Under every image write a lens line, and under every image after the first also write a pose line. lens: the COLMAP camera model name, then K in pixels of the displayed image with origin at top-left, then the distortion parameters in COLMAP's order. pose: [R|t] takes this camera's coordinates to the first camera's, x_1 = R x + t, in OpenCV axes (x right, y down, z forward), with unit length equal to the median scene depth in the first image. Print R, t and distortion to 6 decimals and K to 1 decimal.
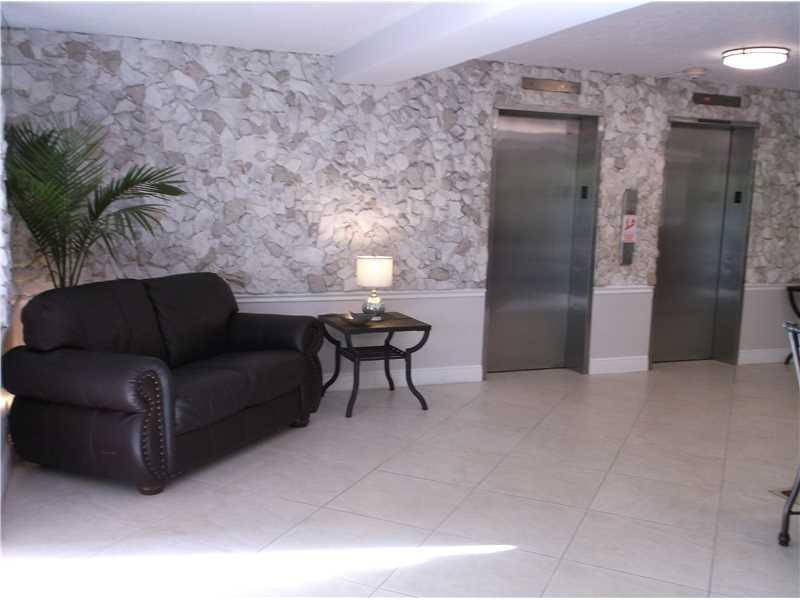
lens RADIAL K [[815.4, 0, 402.2], [0, 815.4, 302.6], [0, 0, 1]] dist [0.067394, 0.000000]
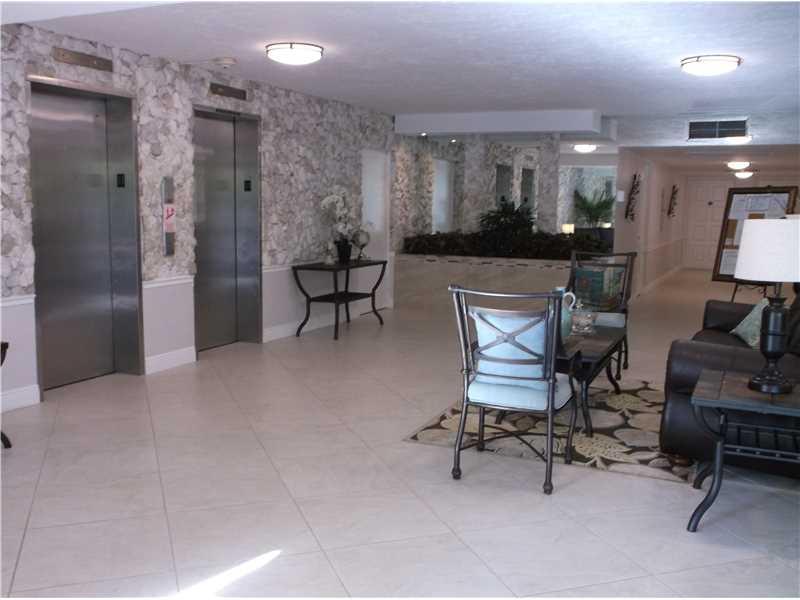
lens RADIAL K [[815.4, 0, 400.1], [0, 815.4, 298.3], [0, 0, 1]] dist [0.067394, 0.000000]
pose [[0.737837, -0.105319, 0.666712, -0.180118], [0.105013, 0.993636, 0.040747, -0.007014], [-0.666760, 0.039949, 0.744201, 0.104192]]
